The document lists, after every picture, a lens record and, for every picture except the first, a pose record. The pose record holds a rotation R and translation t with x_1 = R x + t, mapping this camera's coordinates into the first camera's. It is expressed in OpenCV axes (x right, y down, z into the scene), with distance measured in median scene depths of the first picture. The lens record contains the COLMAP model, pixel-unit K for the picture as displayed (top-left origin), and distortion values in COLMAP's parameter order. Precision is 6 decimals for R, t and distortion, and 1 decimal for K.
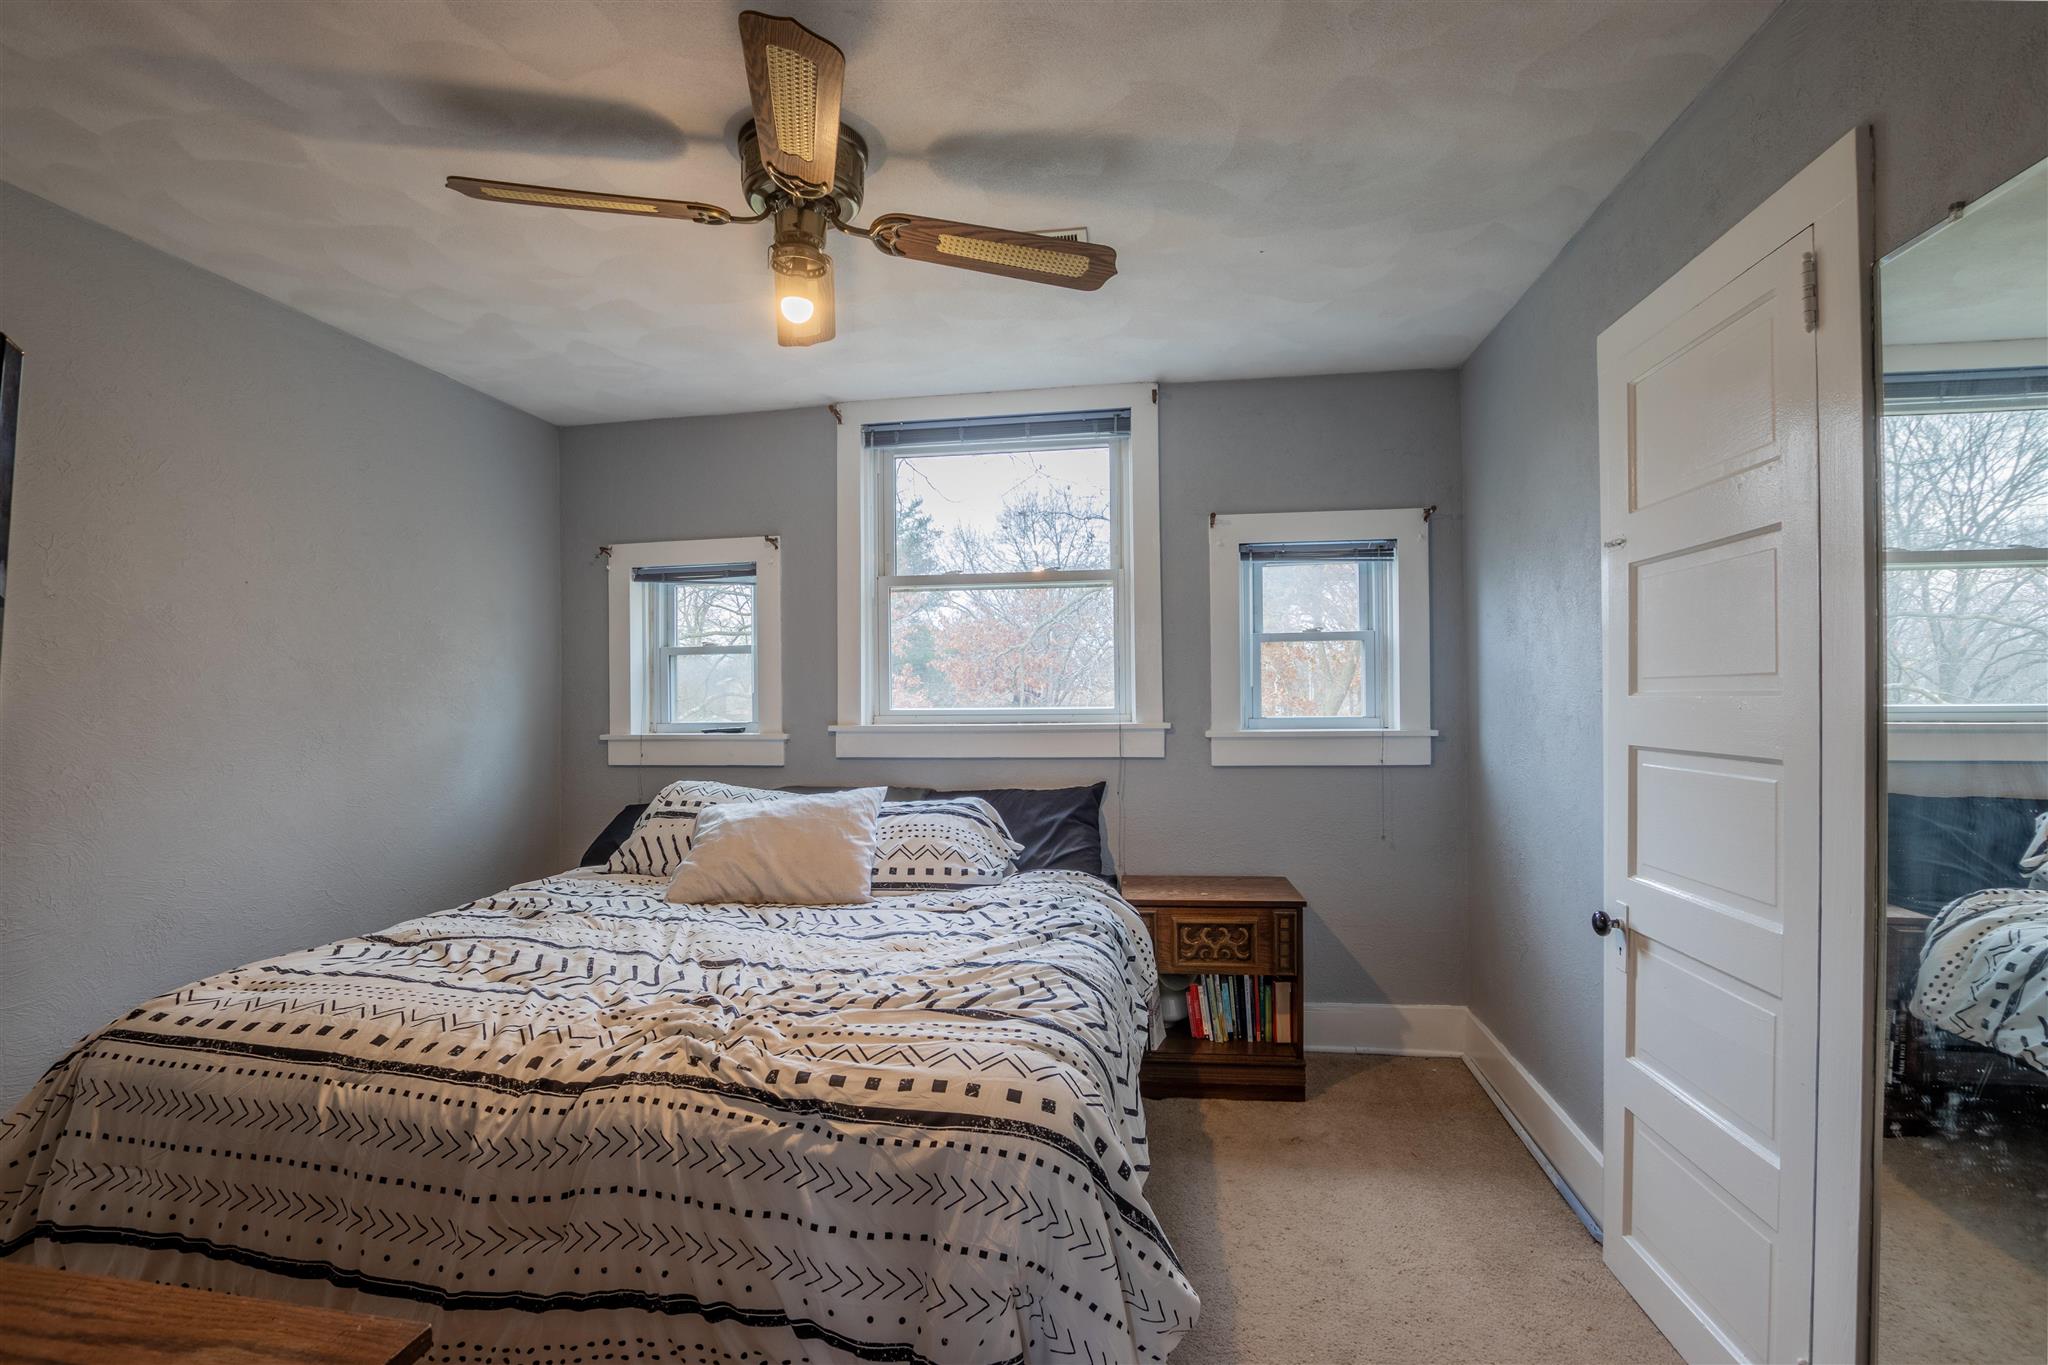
lens RADIAL K [[979.3, 0, 993.4], [0, 979.3, 689.1], [0, 0, 1]] dist [-0.028305, 0.002804]
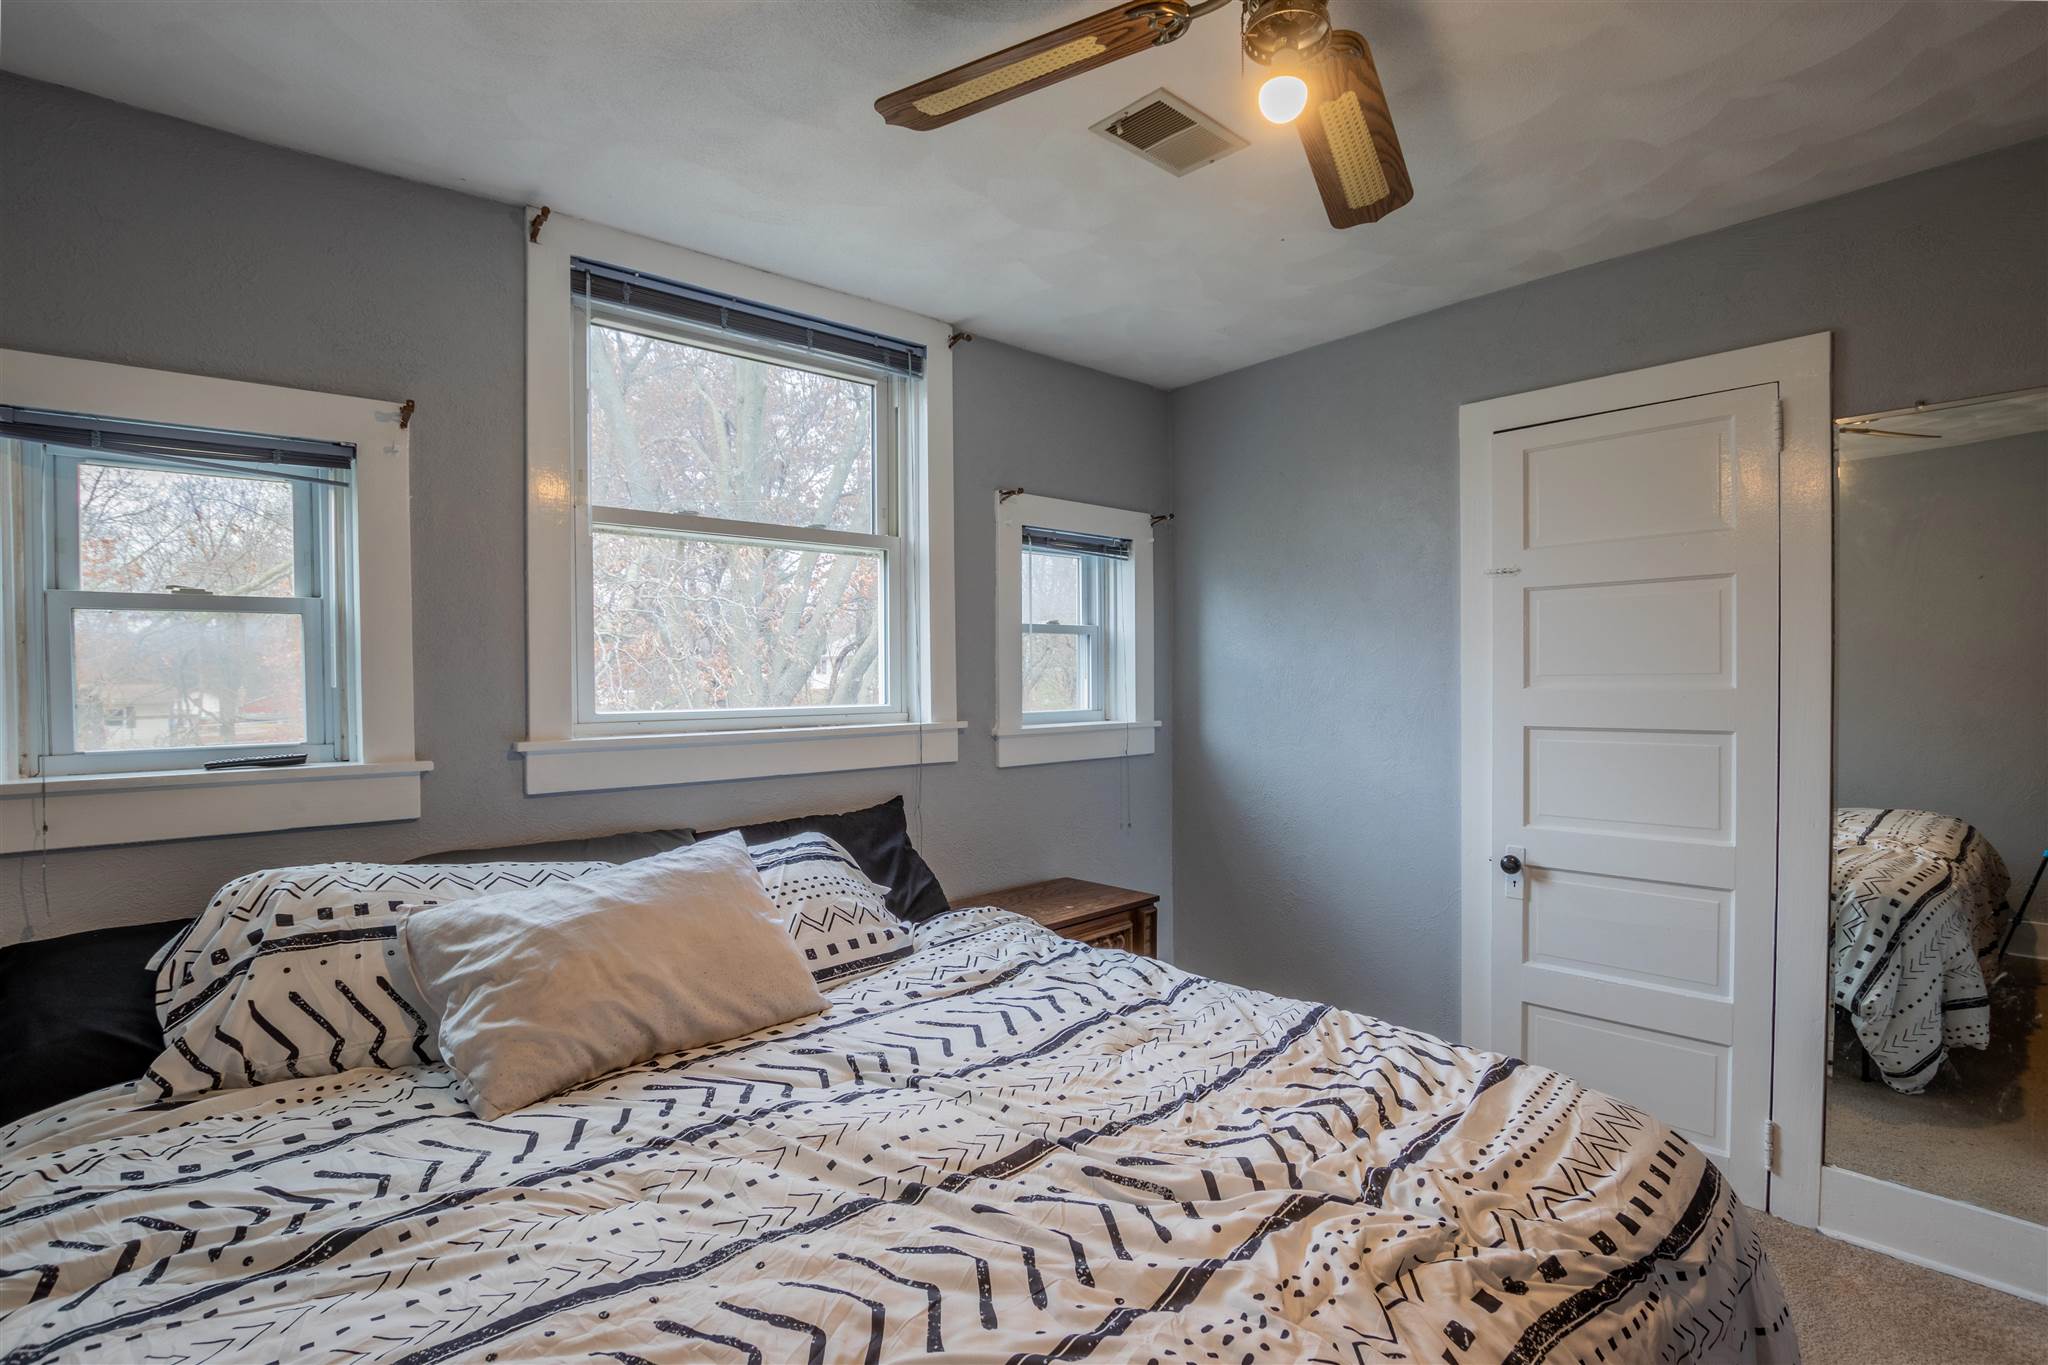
lens RADIAL K [[979.3, 0, 1028.7], [0, 979.3, 690.8], [0, 0, 1]] dist [-0.028305, 0.002804]
pose [[0.621965, -0.004982, 0.783029, -0.475784], [-0.001923, 0.999967, 0.007890, 0.000604], [-0.783043, -0.006413, 0.621935, 0.421853]]
